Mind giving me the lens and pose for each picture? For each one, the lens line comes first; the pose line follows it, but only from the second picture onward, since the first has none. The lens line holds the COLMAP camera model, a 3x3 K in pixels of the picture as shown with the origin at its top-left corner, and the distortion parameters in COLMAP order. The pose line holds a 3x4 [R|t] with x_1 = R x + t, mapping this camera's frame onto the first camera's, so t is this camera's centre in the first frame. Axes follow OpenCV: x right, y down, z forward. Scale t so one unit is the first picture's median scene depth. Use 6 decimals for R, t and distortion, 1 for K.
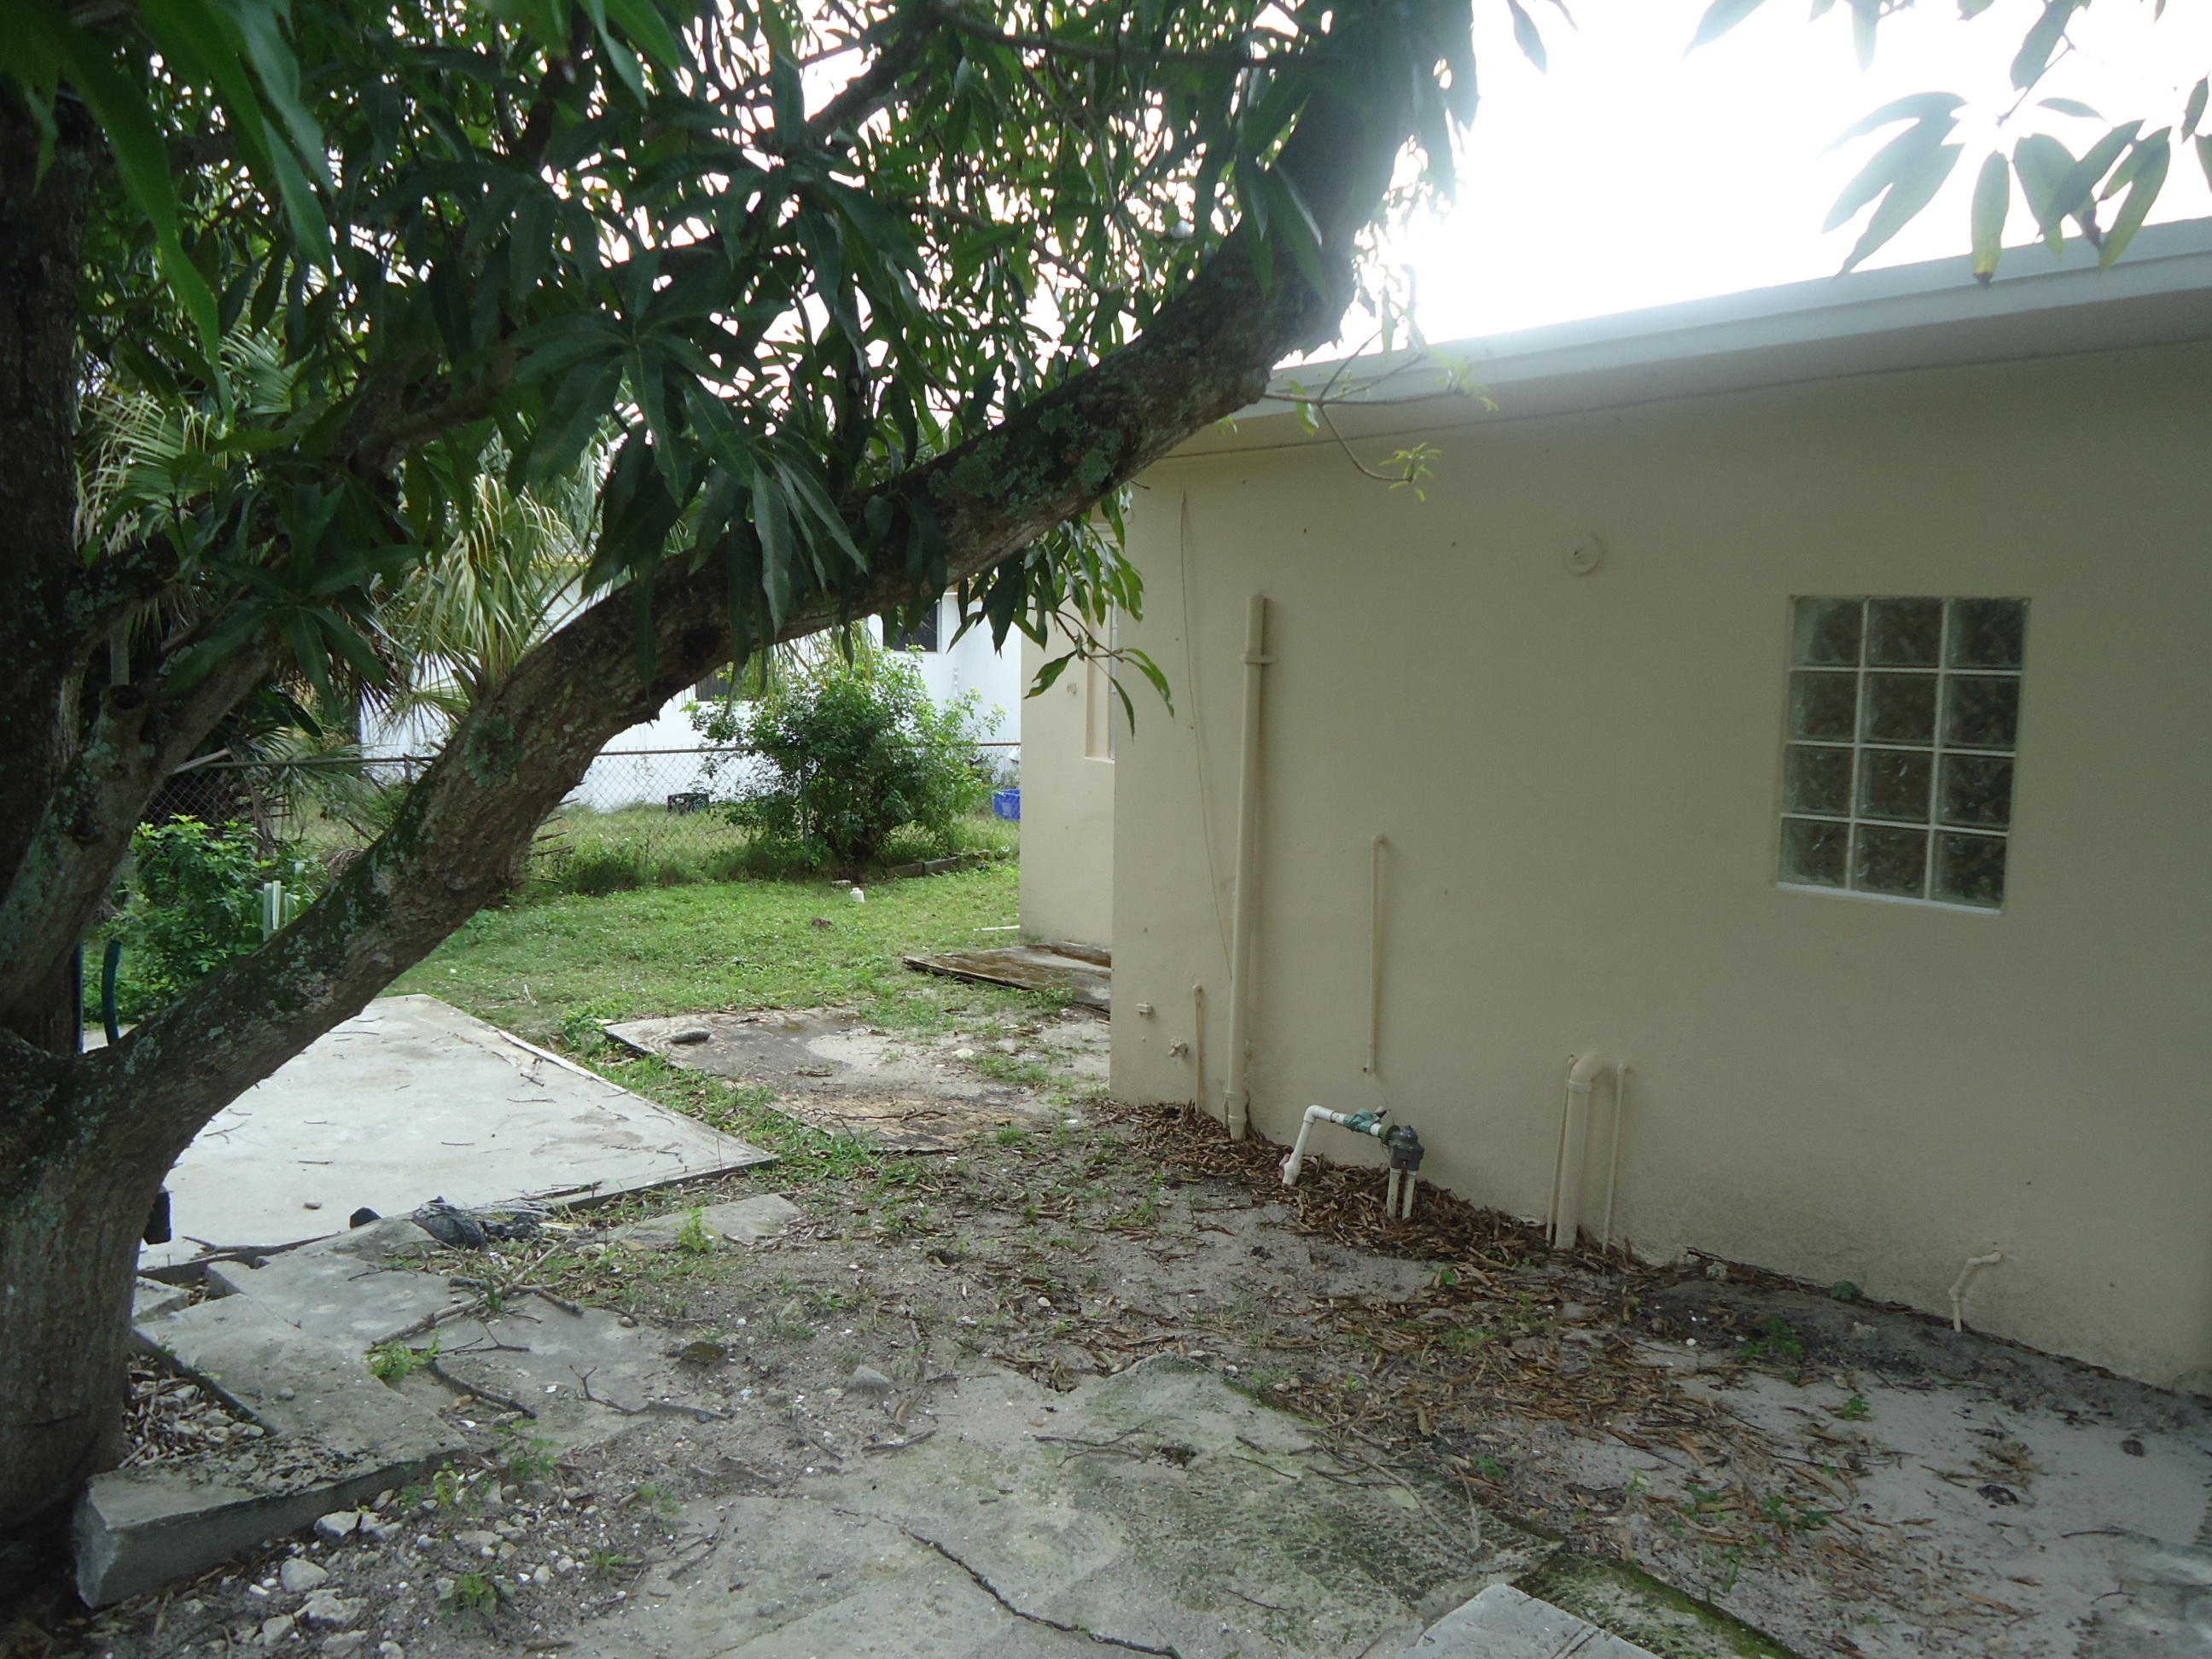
lens RADIAL K [[1622.1, 0, 1113.9], [0, 1622.1, 828.7], [0, 0, 1]] dist [0.000910, 0.000070]
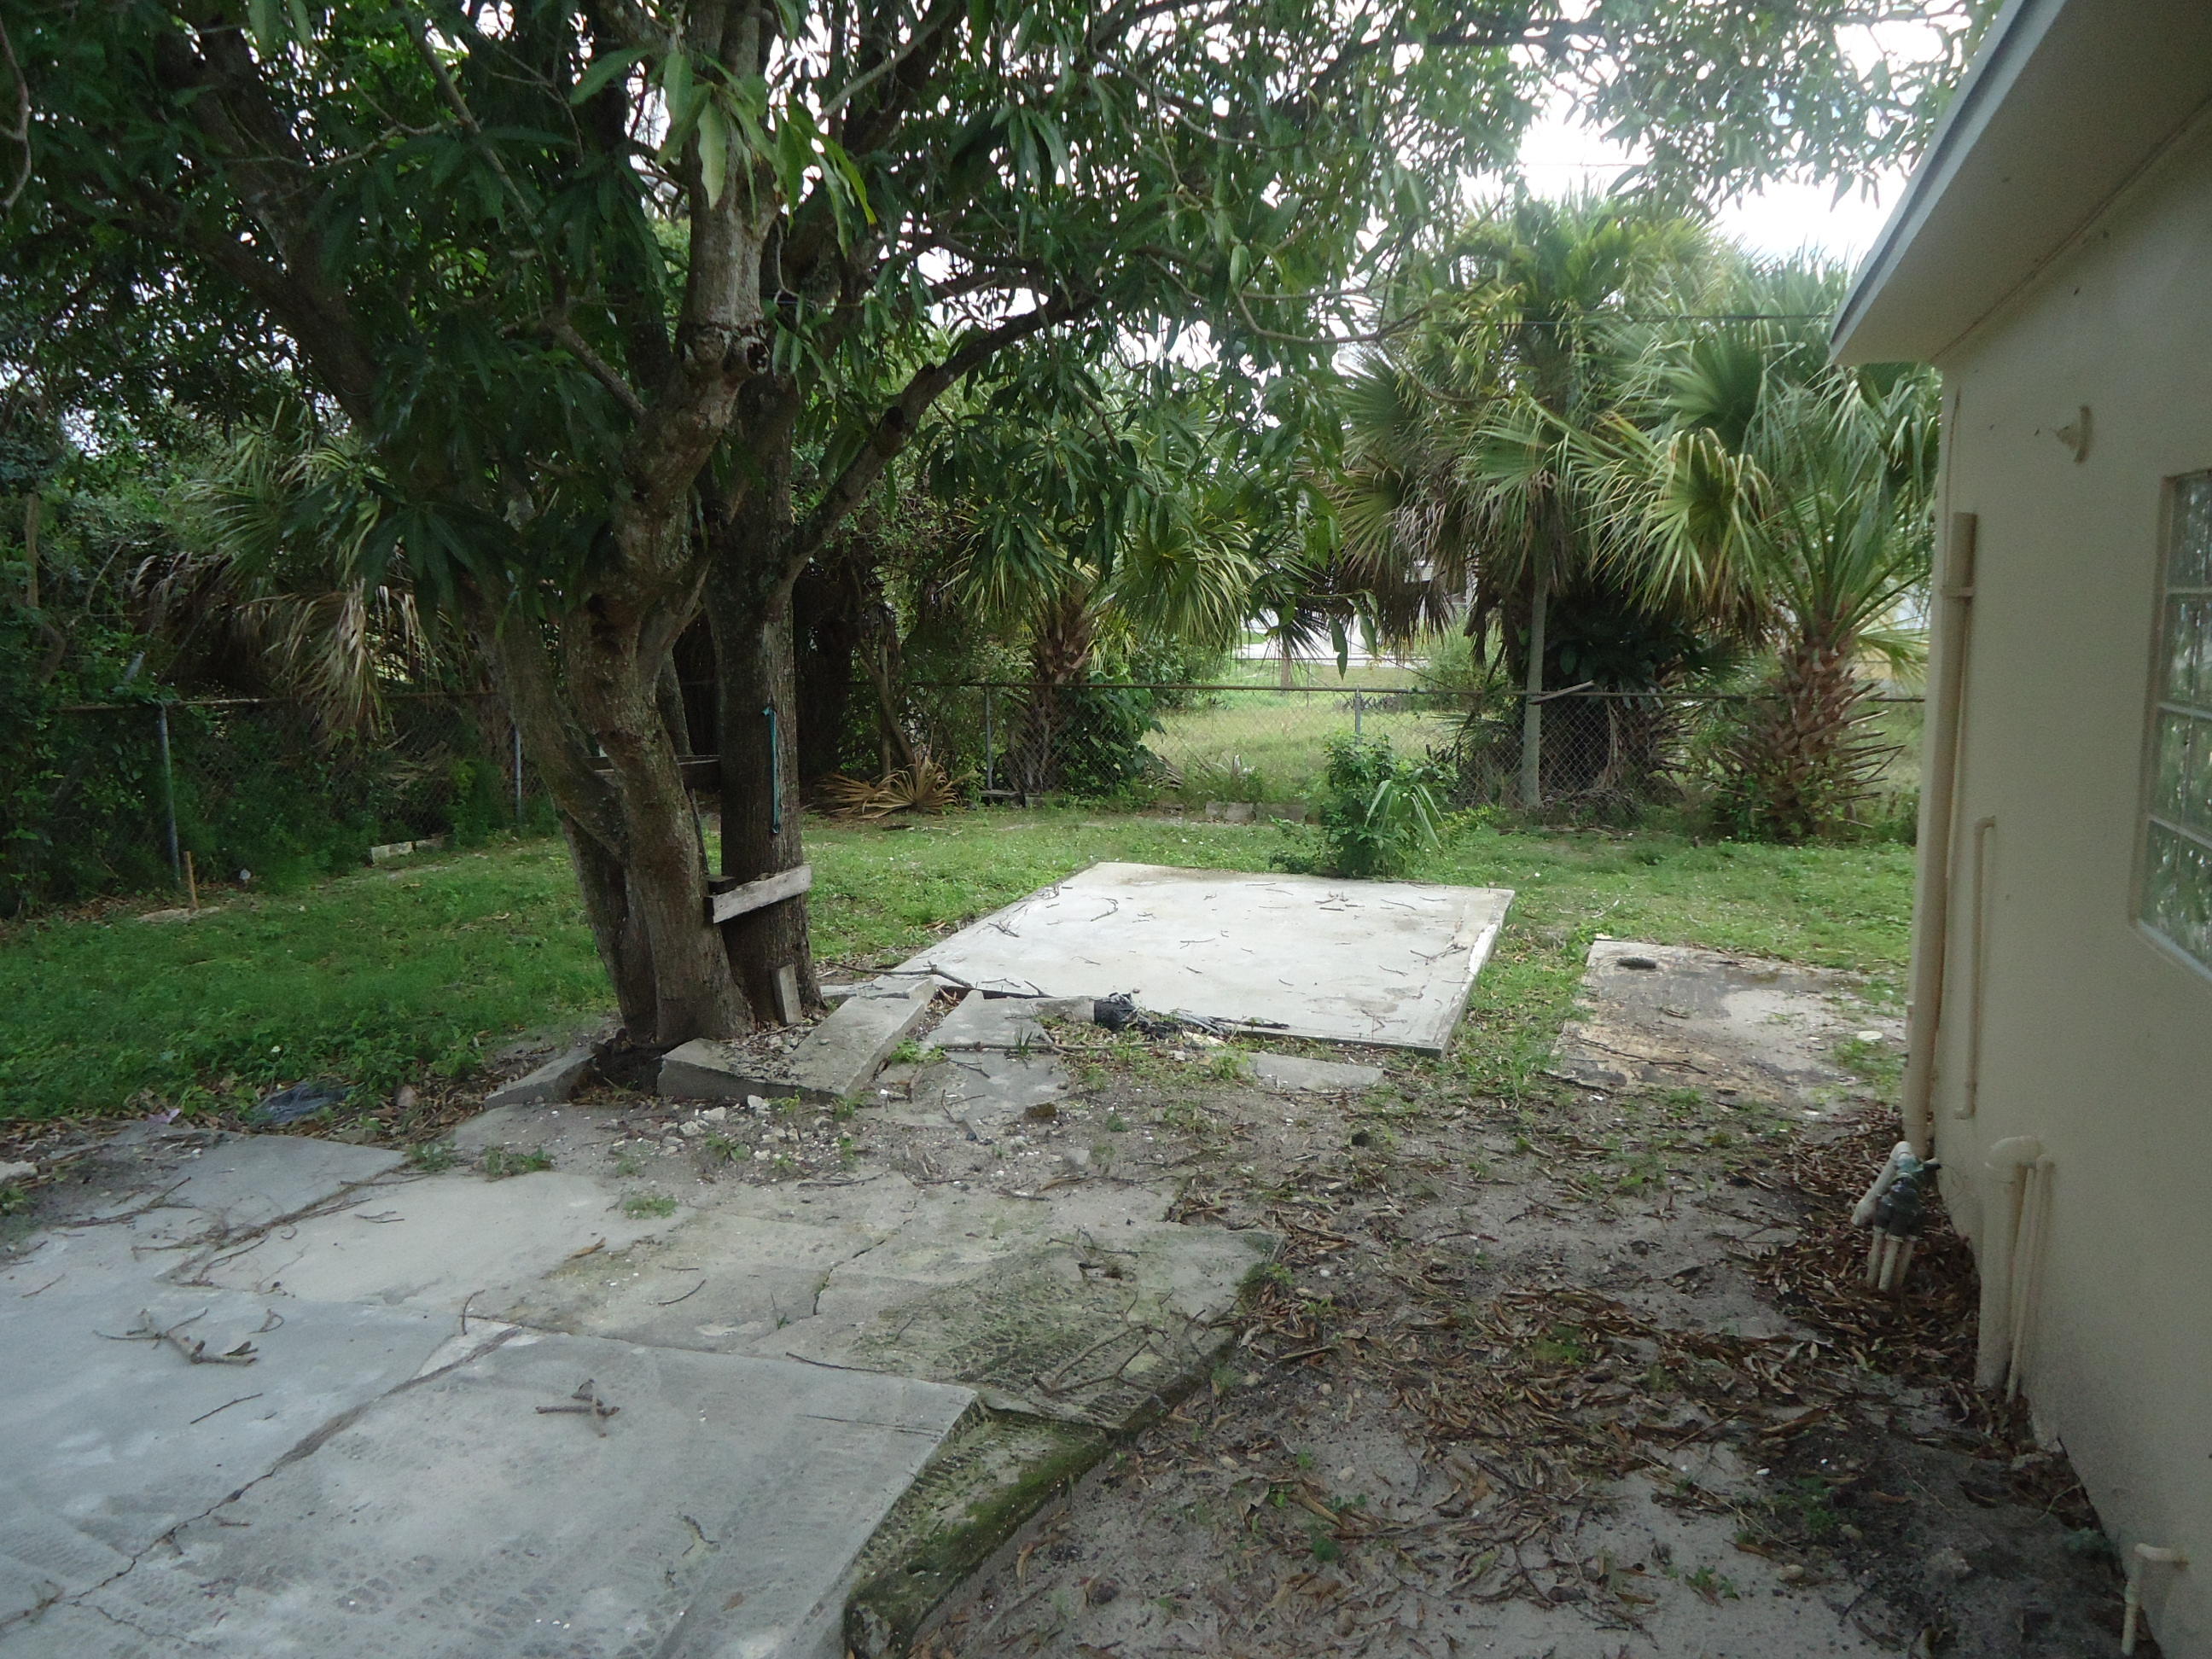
lens RADIAL K [[1622.1, 0, 1113.2], [0, 1622.1, 829.5], [0, 0, 1]] dist [0.000910, 0.000070]
pose [[0.472430, 0.109749, -0.874508, 0.998459], [-0.078594, 0.993510, 0.082225, -0.033853], [0.877857, 0.029885, 0.477990, 0.404114]]
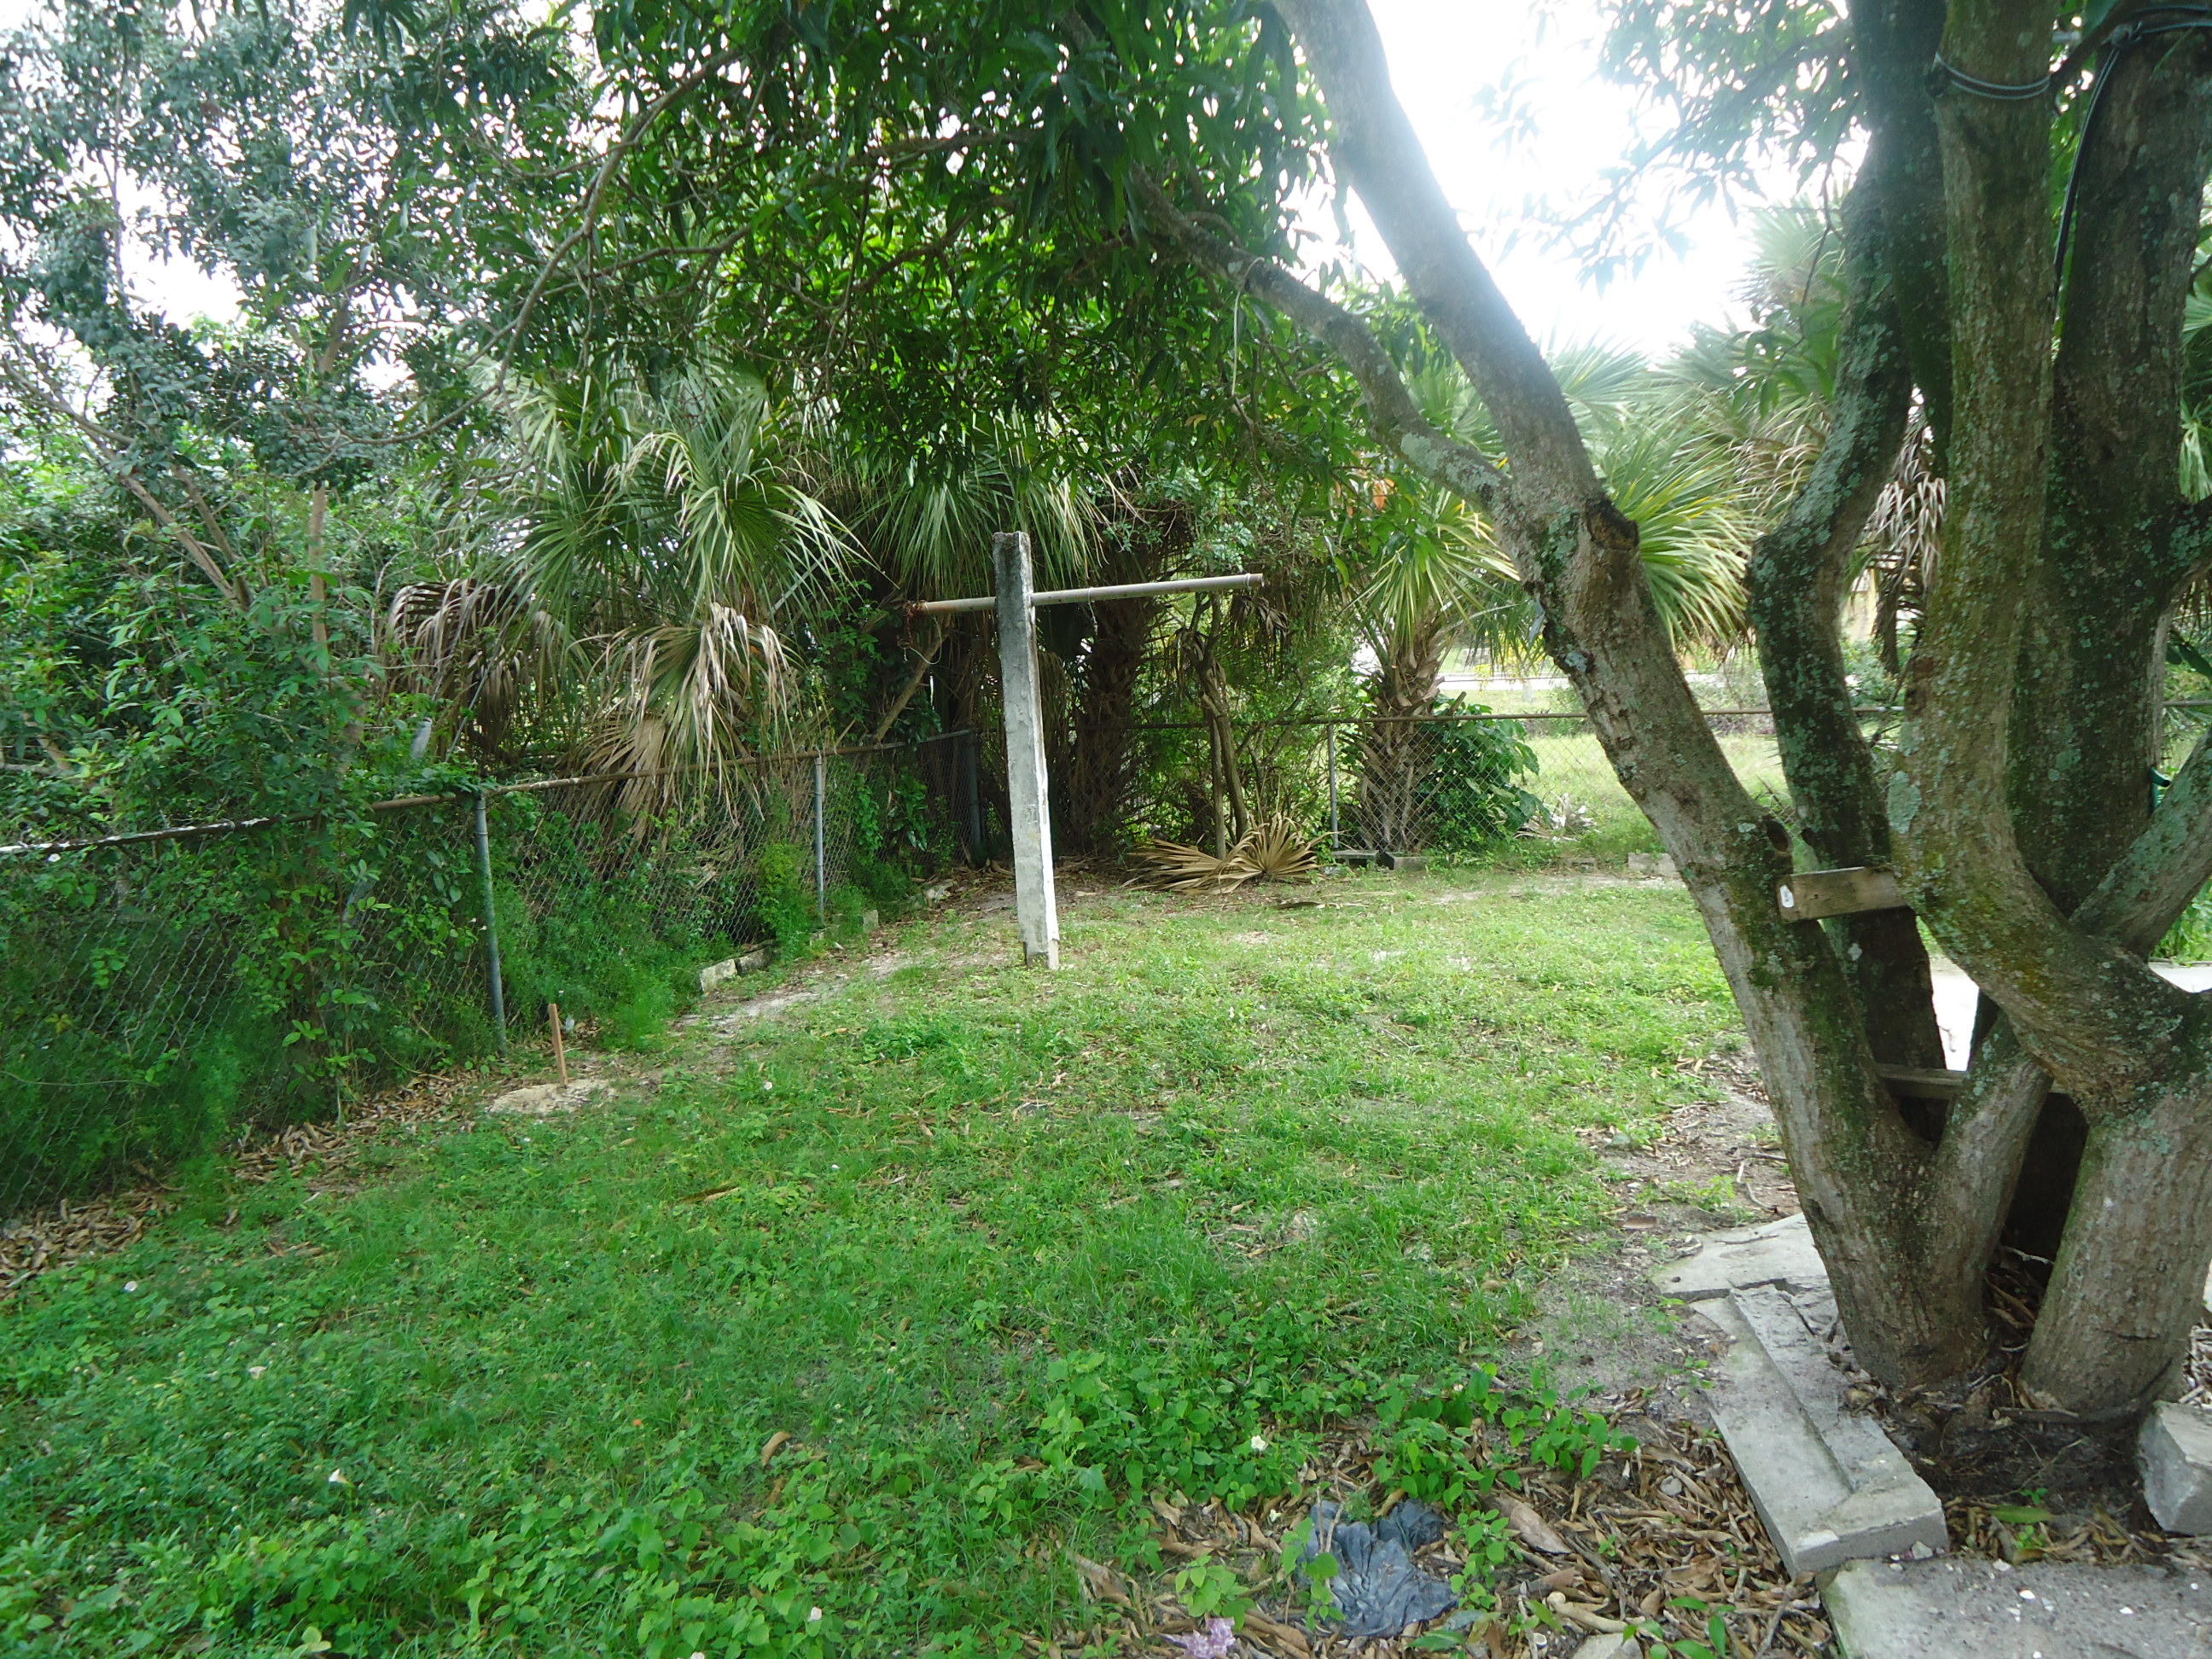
lens RADIAL K [[1622.1, 0, 1107.8], [0, 1622.1, 829.9], [0, 0, 1]] dist [0.000910, 0.000070]
pose [[0.535379, 0.072634, -0.841483, -0.115517], [-0.041997, 0.997352, 0.059369, 0.006518], [0.843567, 0.003554, 0.537012, -0.079441]]
